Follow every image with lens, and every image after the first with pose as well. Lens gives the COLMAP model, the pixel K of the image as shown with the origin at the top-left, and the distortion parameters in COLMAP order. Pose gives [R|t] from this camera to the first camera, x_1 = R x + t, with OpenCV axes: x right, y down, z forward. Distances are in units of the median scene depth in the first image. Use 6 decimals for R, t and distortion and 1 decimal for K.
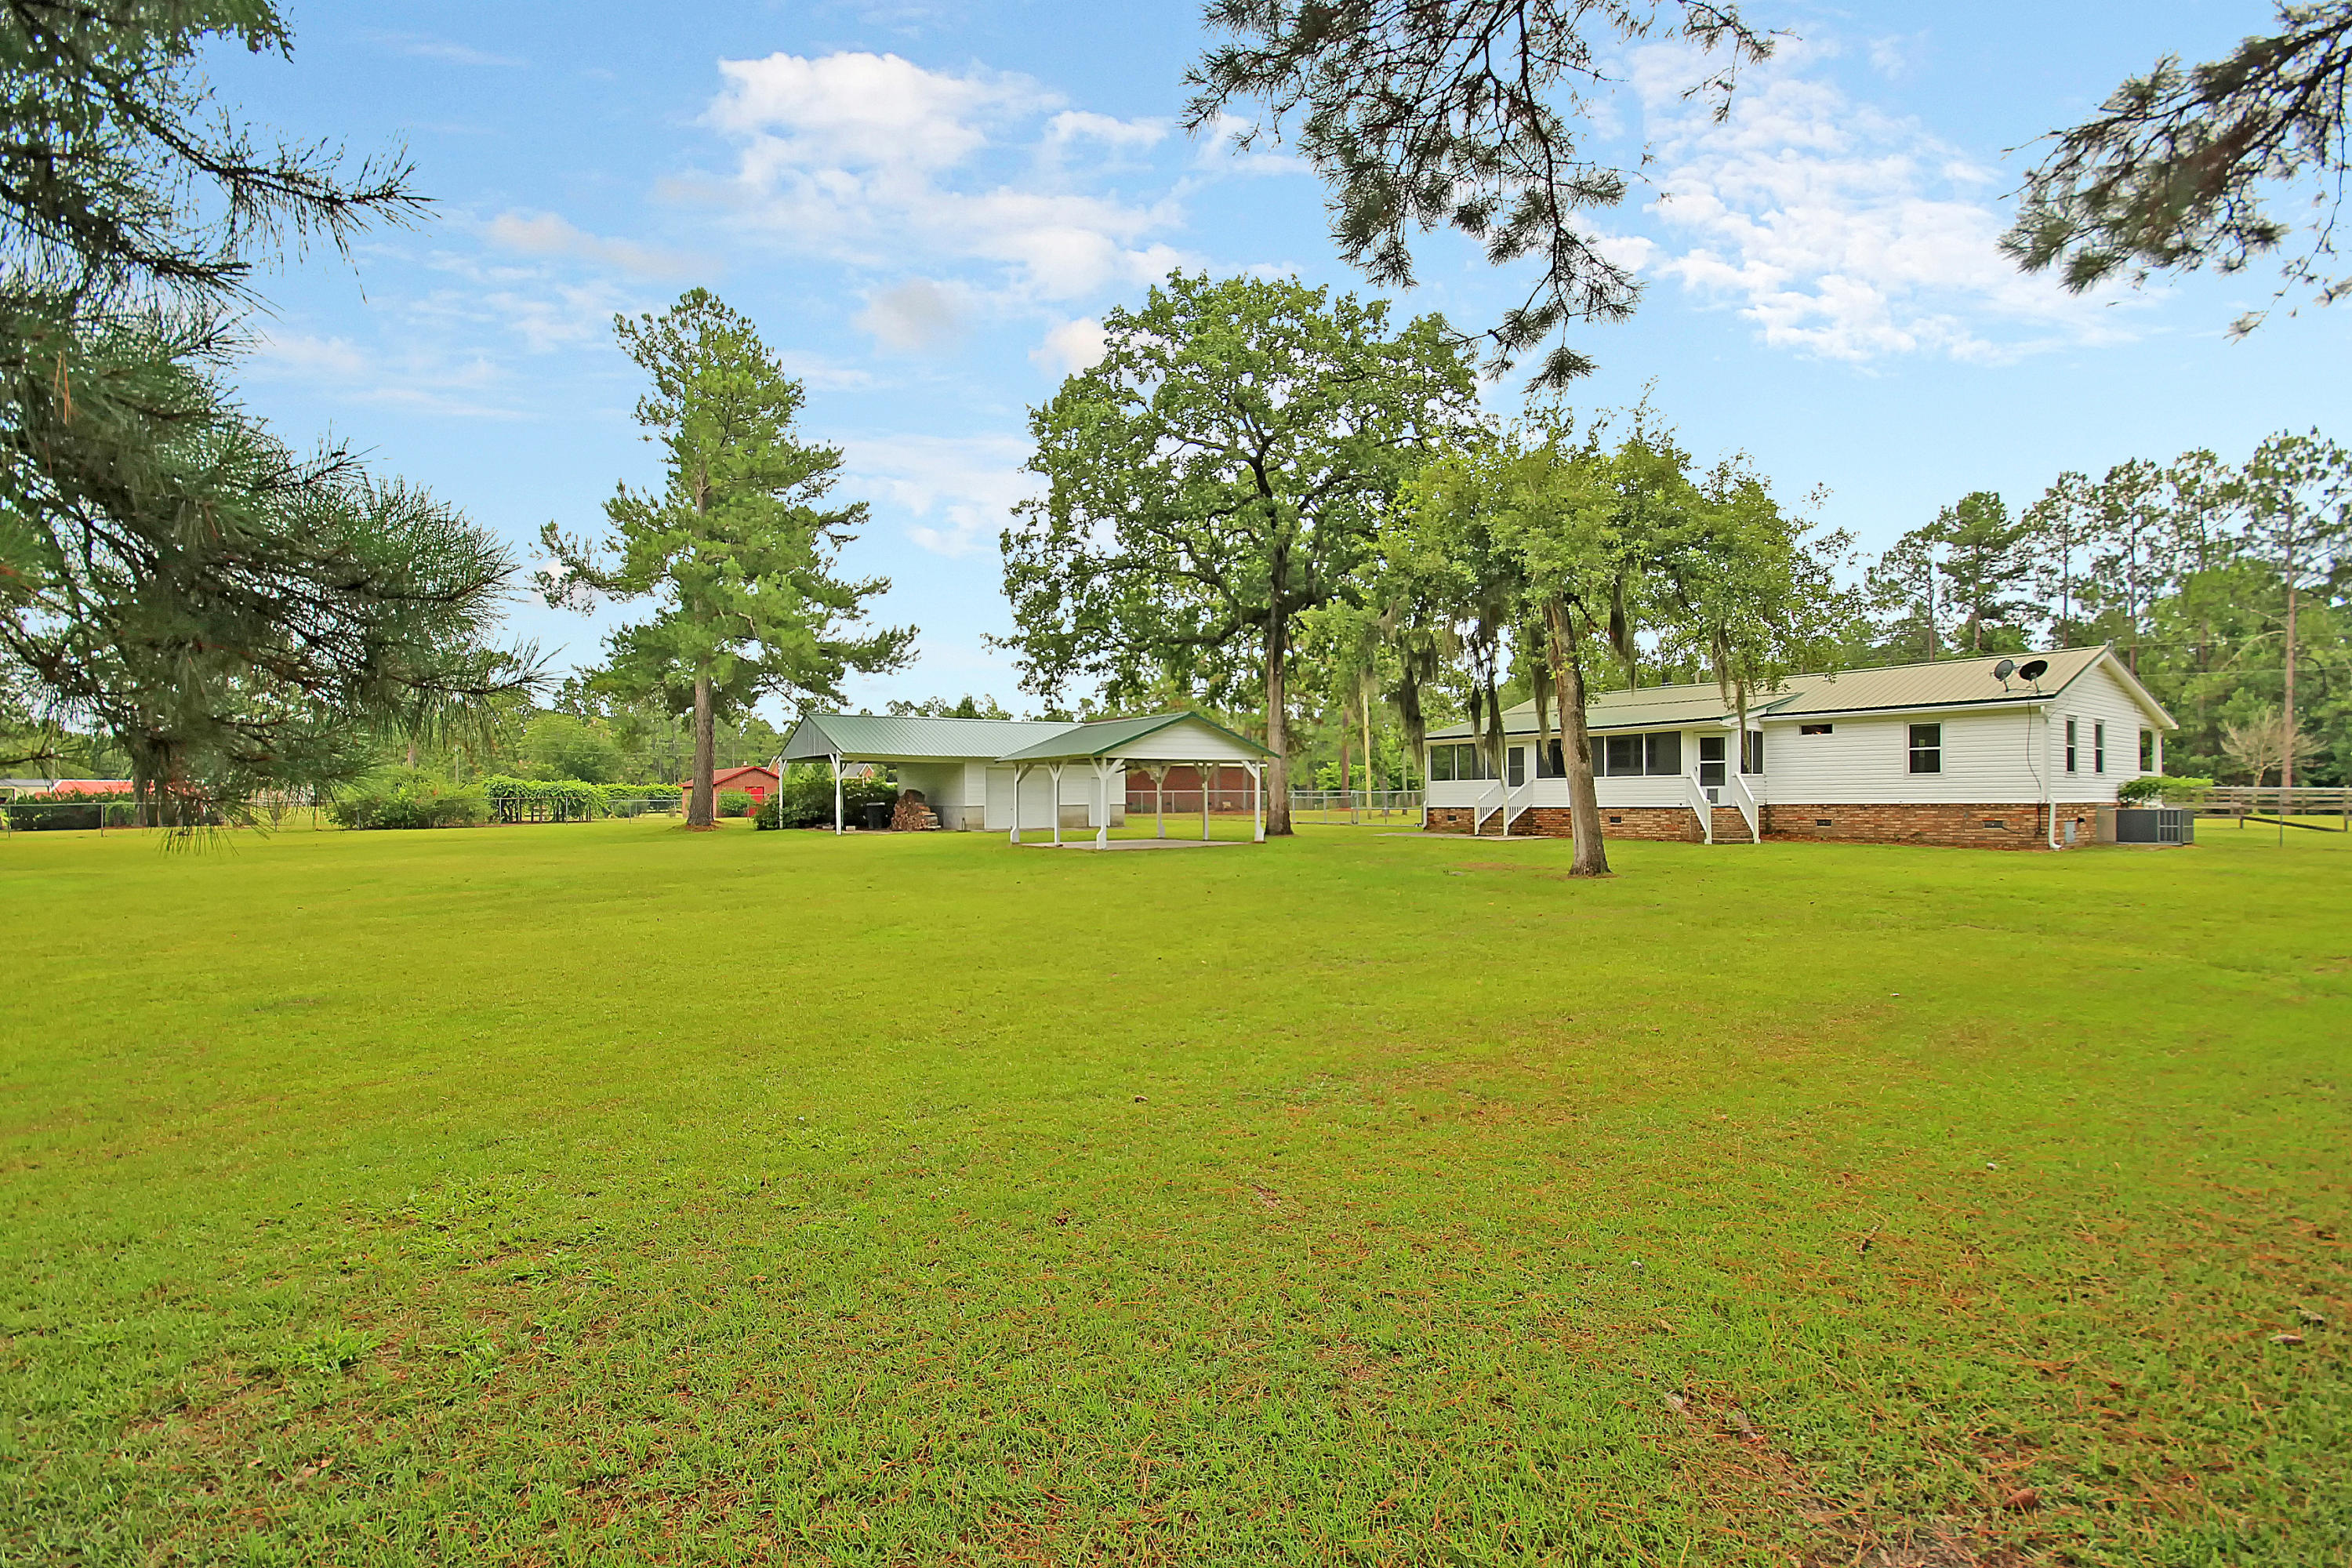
lens RADIAL K [[1089.1, 0, 1181.7], [0, 1089.1, 794.7], [0, 0, 1]] dist [-0.001180, -0.000441]
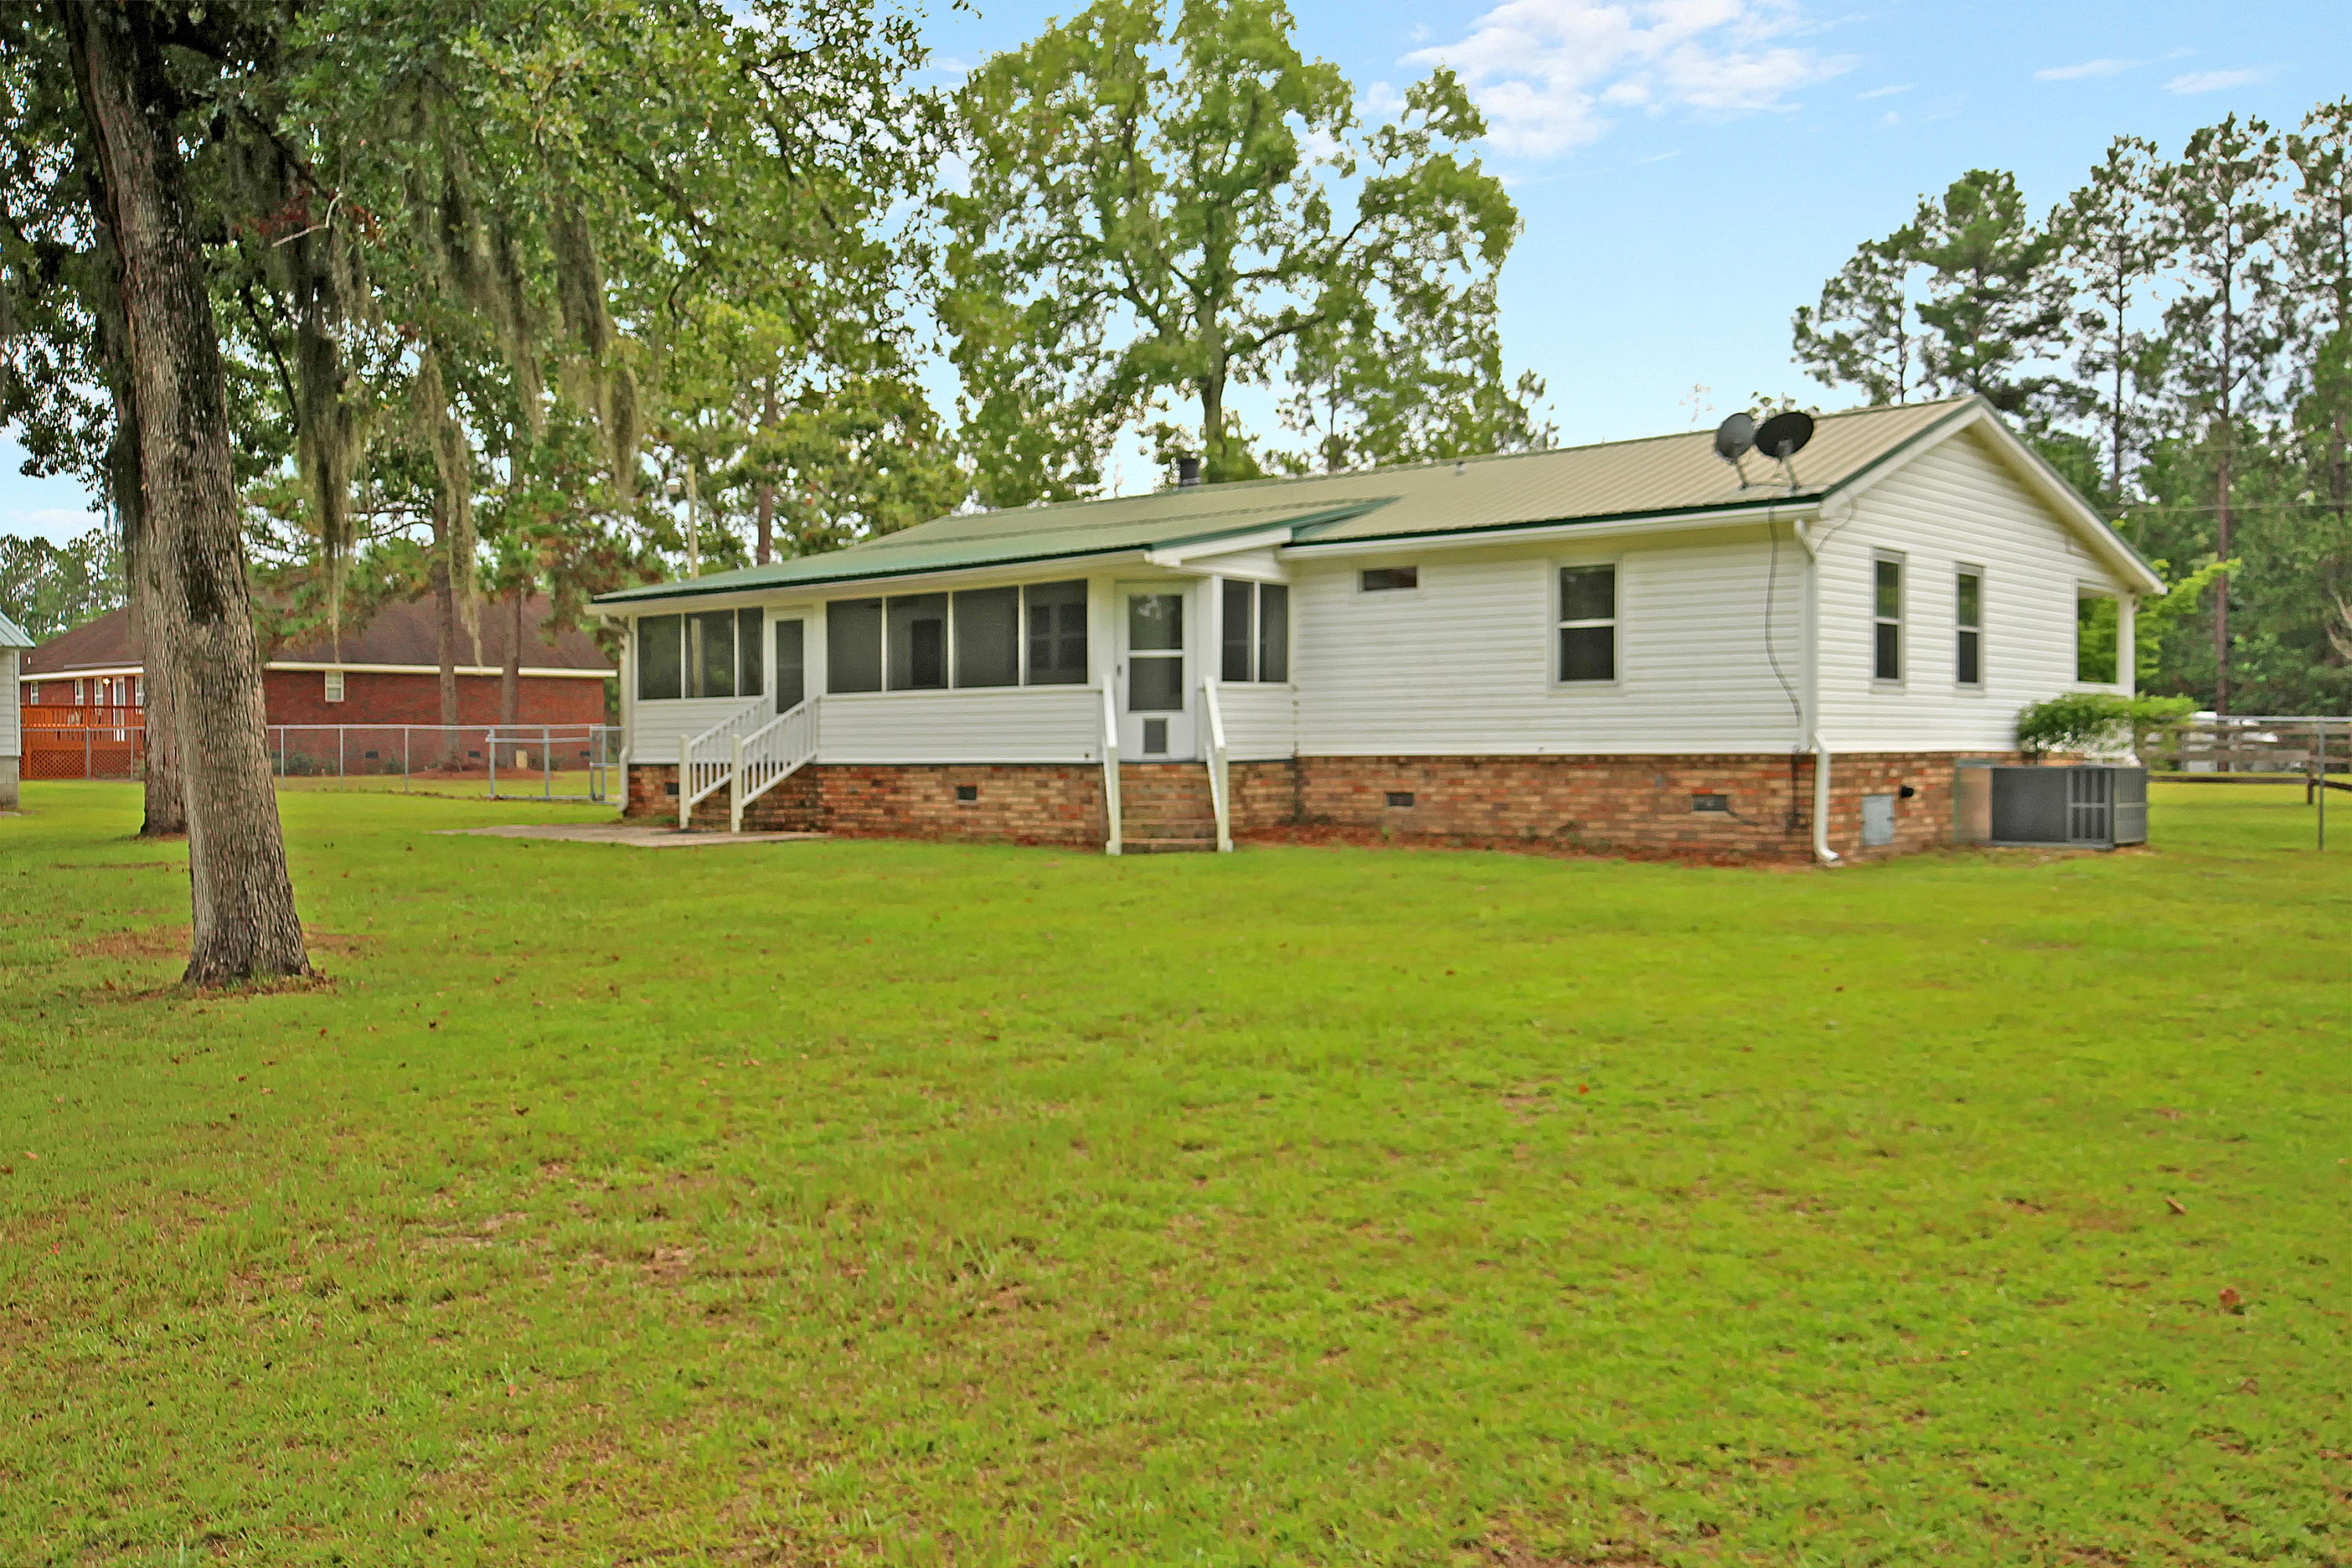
lens RADIAL K [[2007.8, 0, 1165.3], [0, 2007.8, 787.5], [0, 0, 1]] dist [0.002254, 0.050359]
pose [[0.980017, -0.004015, 0.198872, 0.308672], [-0.000932, 0.999693, 0.024776, 0.001592], [-0.198910, -0.024466, 0.979712, 0.224675]]
